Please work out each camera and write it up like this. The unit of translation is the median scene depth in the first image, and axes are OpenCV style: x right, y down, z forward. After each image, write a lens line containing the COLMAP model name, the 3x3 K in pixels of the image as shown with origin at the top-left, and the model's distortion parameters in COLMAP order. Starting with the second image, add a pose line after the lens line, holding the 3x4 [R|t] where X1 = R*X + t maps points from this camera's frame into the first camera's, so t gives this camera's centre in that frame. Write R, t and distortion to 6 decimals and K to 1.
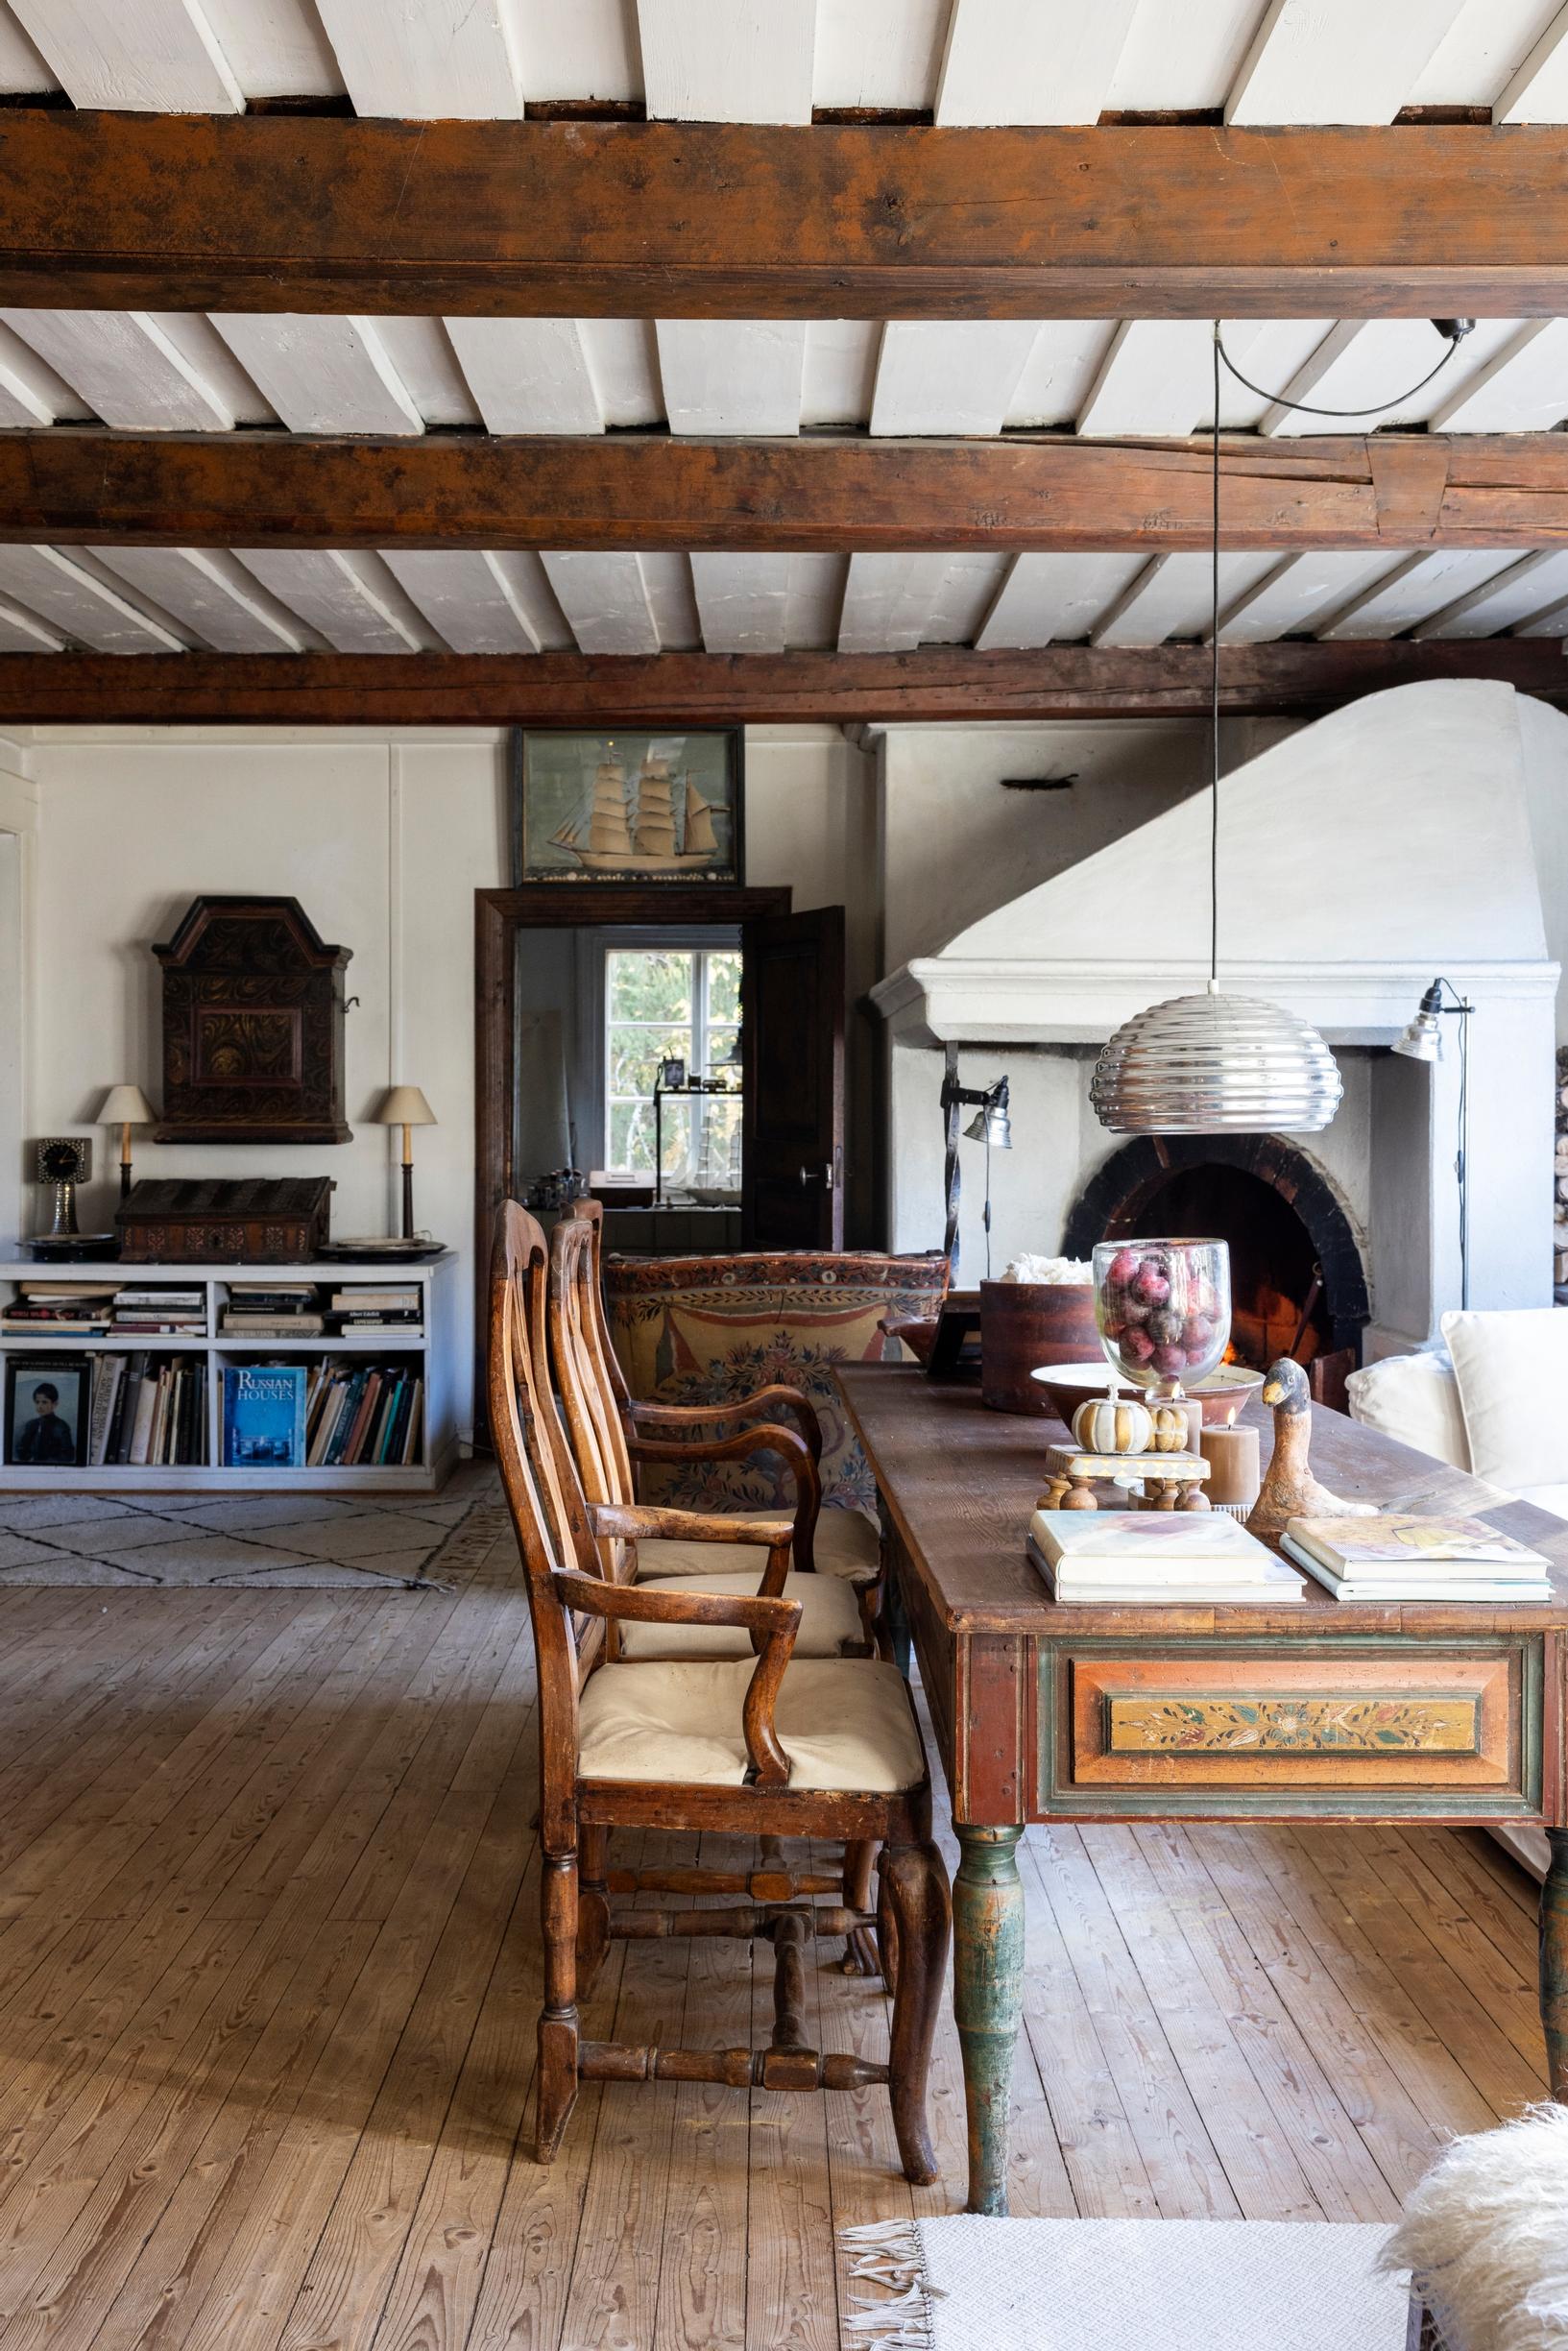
lens RADIAL K [[2718.6, 0, 785.1], [0, 2718.6, 1035.1], [0, 0, 1]] dist [-0.004163, 0.016980]
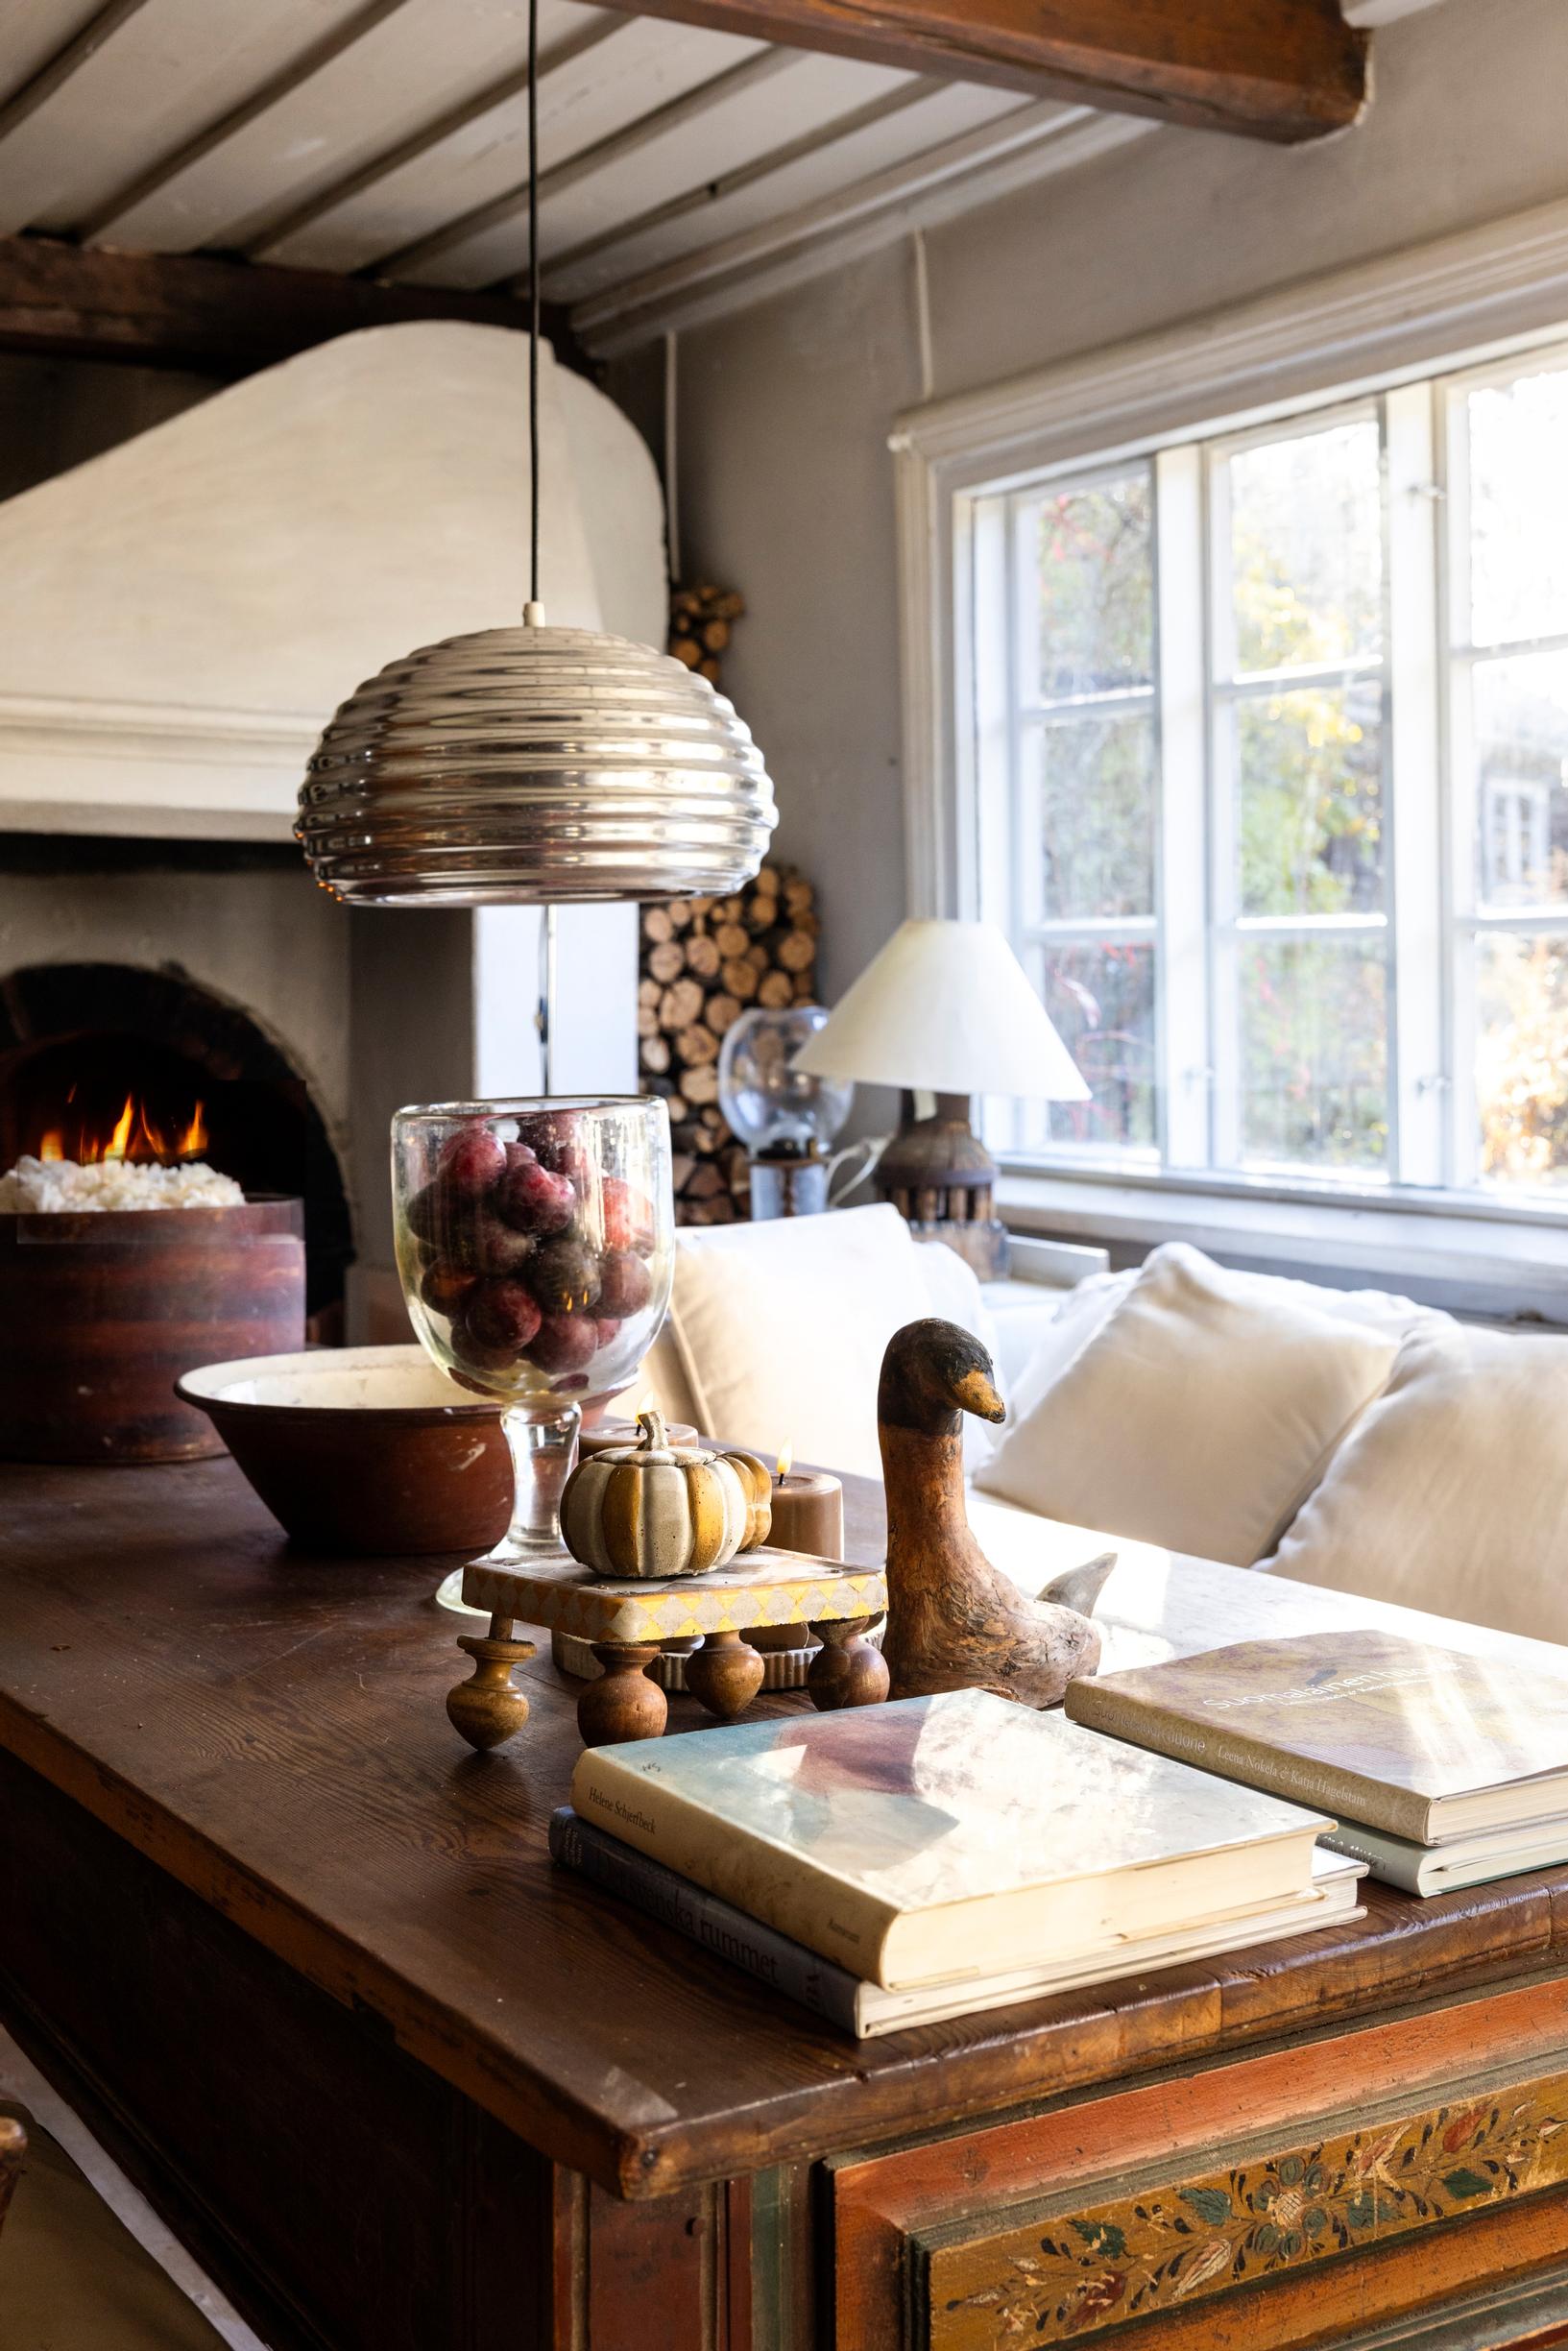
lens RADIAL K [[2718.6, 0, 785.1], [0, 2718.6, 1035.1], [0, 0, 1]] dist [-0.004163, 0.016980]
pose [[0.850529, -0.009214, 0.525847, -0.079470], [-0.001883, 0.999787, 0.020565, 0.054919], [-0.525925, -0.018482, 0.850330, 0.571129]]
